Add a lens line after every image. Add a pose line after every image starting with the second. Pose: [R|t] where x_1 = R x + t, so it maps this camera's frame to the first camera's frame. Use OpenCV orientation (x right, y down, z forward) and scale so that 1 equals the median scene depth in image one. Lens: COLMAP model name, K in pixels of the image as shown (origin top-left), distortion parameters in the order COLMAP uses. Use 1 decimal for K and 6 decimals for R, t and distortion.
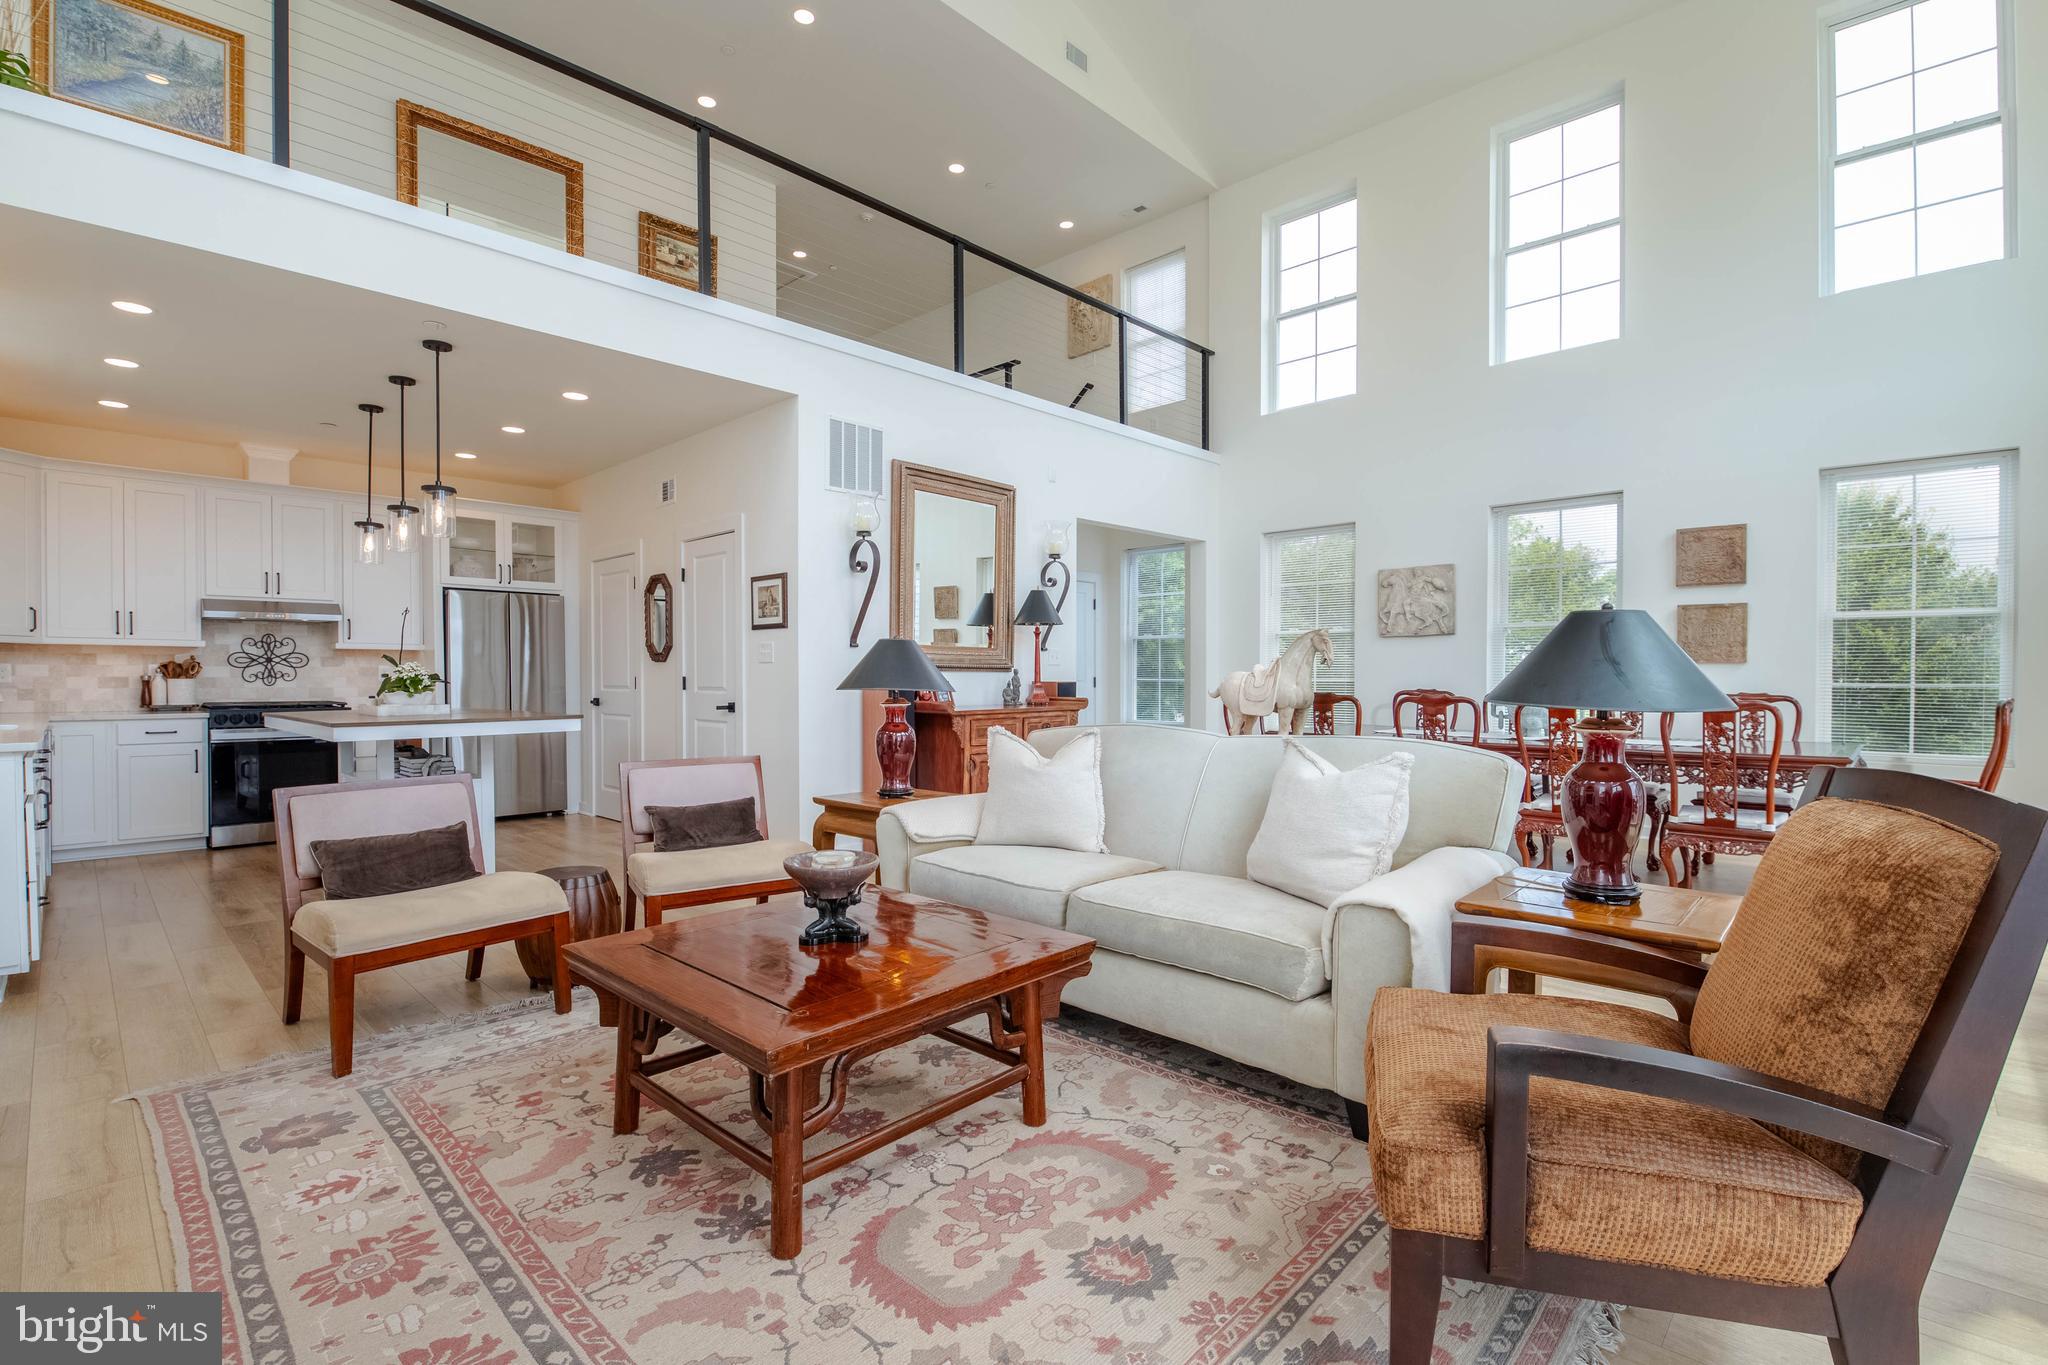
lens RADIAL K [[930.2, 0, 1025.4], [0, 930.2, 692.3], [0, 0, 1]] dist [-0.006415, -0.006108]
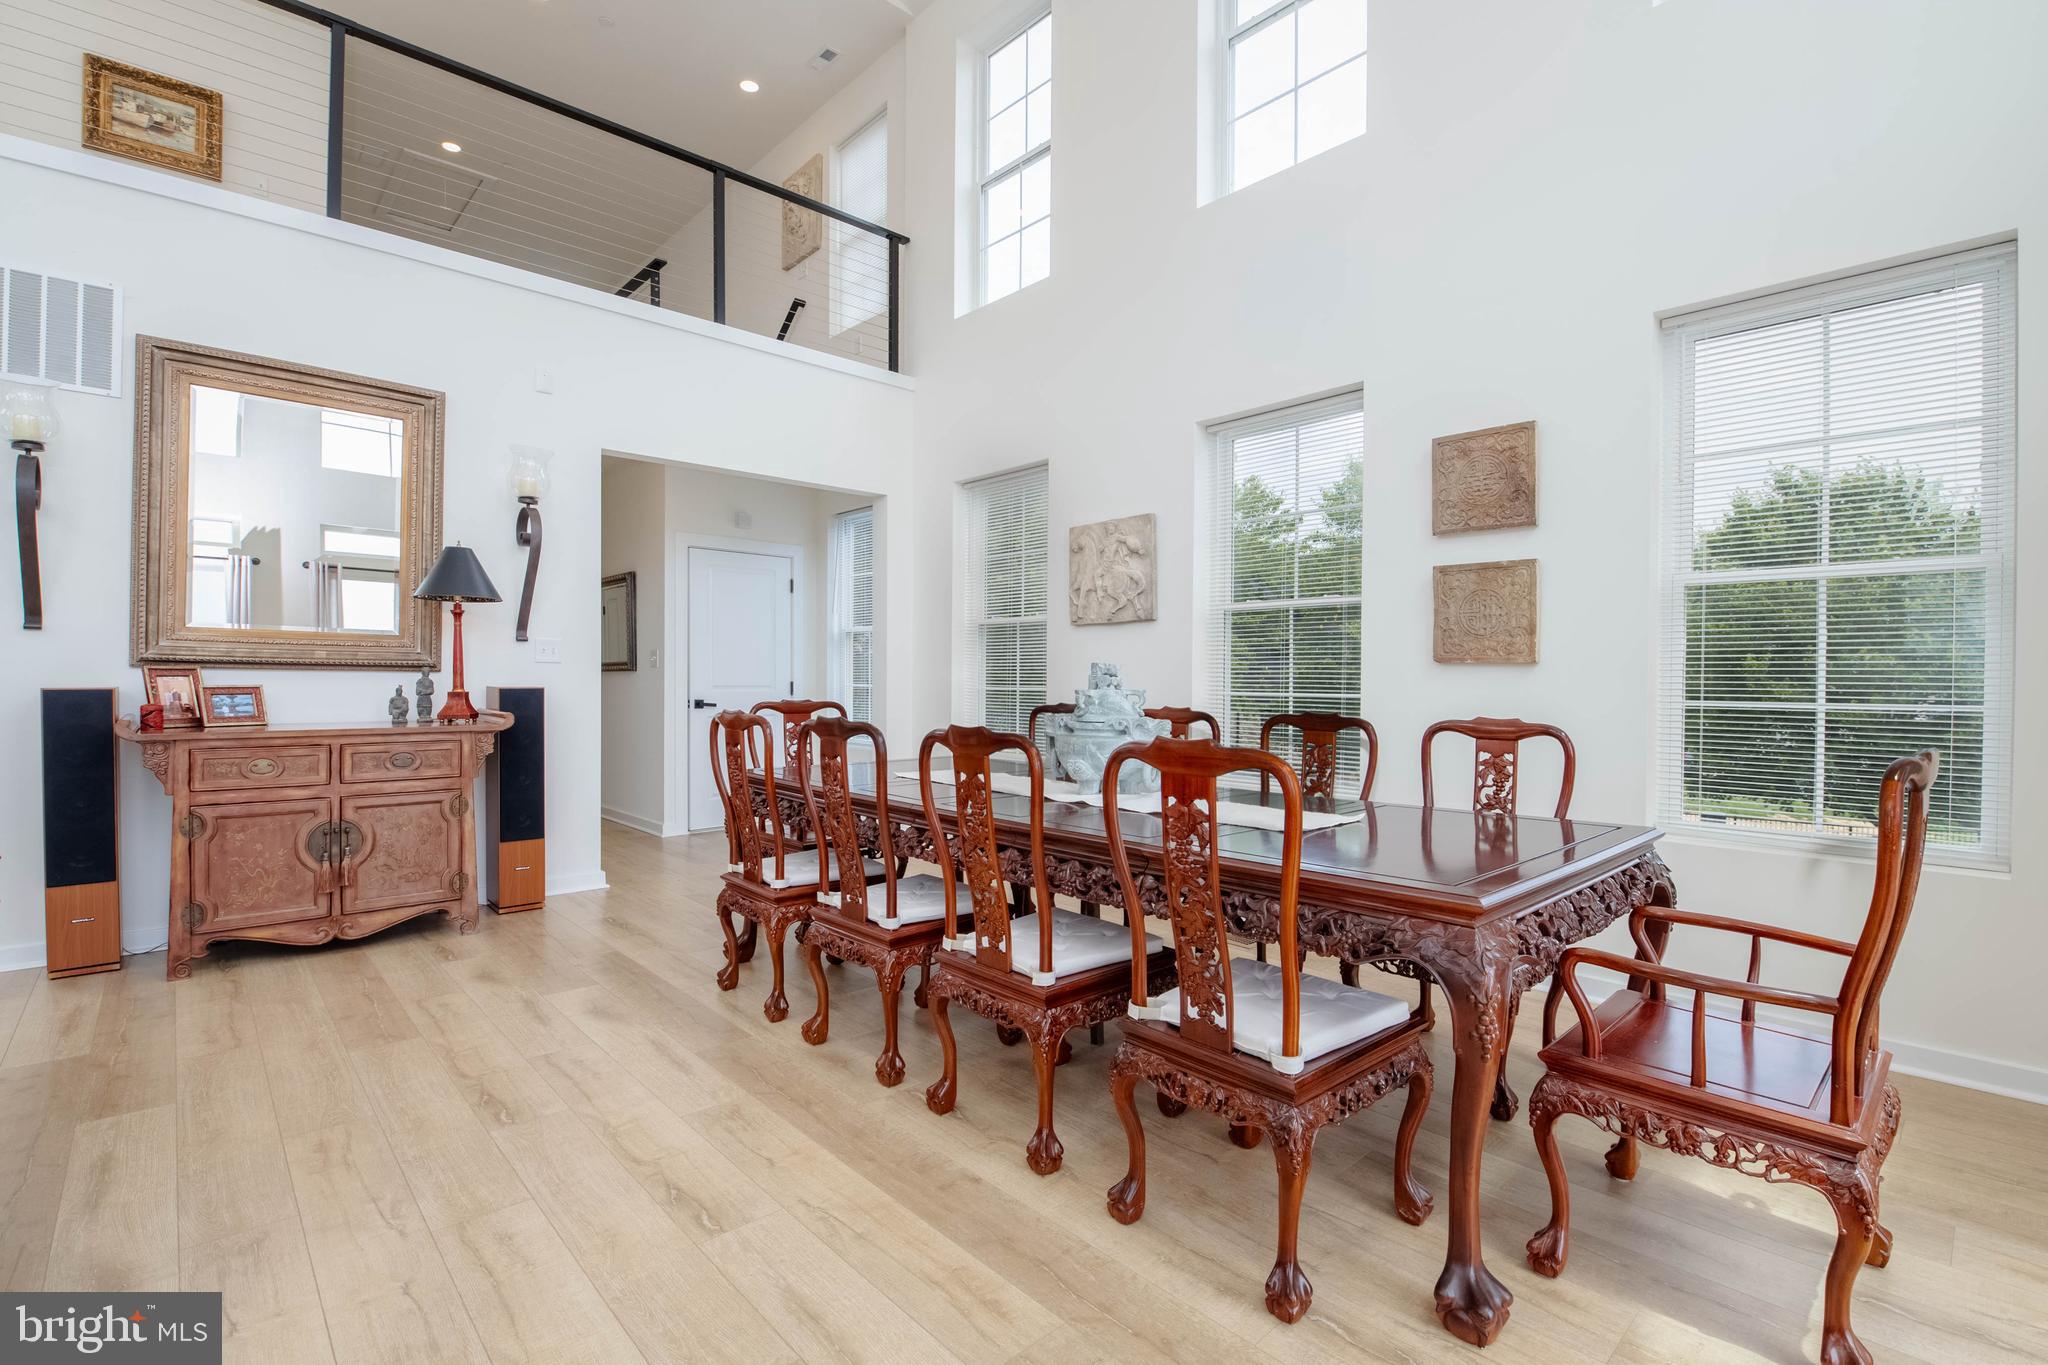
lens RADIAL K [[930.2, 0, 1022.7], [0, 930.2, 690.5], [0, 0, 1]] dist [-0.006415, -0.006108]
pose [[0.998028, 0.009682, -0.062015, 0.408962], [-0.010206, 0.999915, -0.008137, -0.006214], [0.061931, 0.008754, 0.998042, 0.333906]]
